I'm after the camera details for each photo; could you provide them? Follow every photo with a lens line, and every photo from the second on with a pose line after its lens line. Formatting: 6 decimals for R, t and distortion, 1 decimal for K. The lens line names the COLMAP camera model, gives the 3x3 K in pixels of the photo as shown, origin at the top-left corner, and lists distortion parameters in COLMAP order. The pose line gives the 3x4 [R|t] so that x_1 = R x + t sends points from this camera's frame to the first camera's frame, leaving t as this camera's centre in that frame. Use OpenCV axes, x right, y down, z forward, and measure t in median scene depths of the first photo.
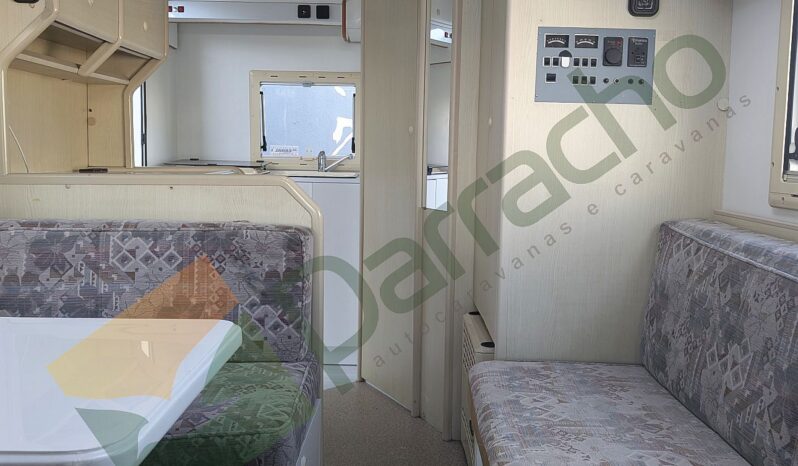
lens RADIAL K [[768.9, 0, 398.1], [0, 768.9, 226.4], [0, 0, 1]] dist [0.015541, 0.000000]
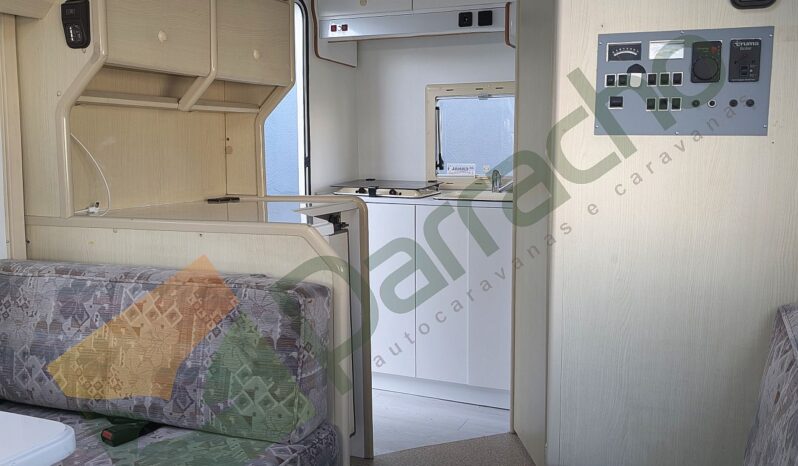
lens RADIAL K [[768.9, 0, 399.8], [0, 768.9, 227.9], [0, 0, 1]] dist [0.015541, 0.000000]
pose [[0.920519, 0.024967, -0.389900, 0.299883], [-0.021590, 0.999682, 0.013043, -0.077756], [0.390101, -0.003588, 0.920765, 0.237057]]
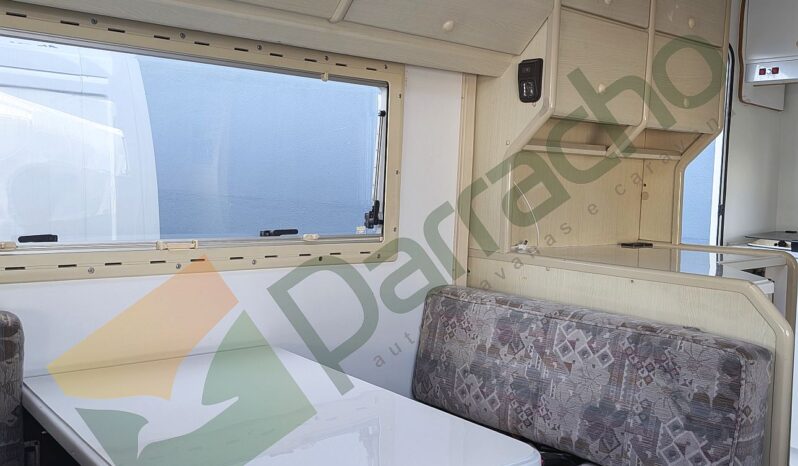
lens RADIAL K [[768.9, 0, 408.2], [0, 768.9, 220.4], [0, 0, 1]] dist [0.015541, 0.000000]
pose [[0.646092, 0.053380, -0.761391, 0.259372], [-0.099524, 0.994927, -0.014700, -0.085755], [0.756743, 0.085274, 0.648126, 0.160948]]
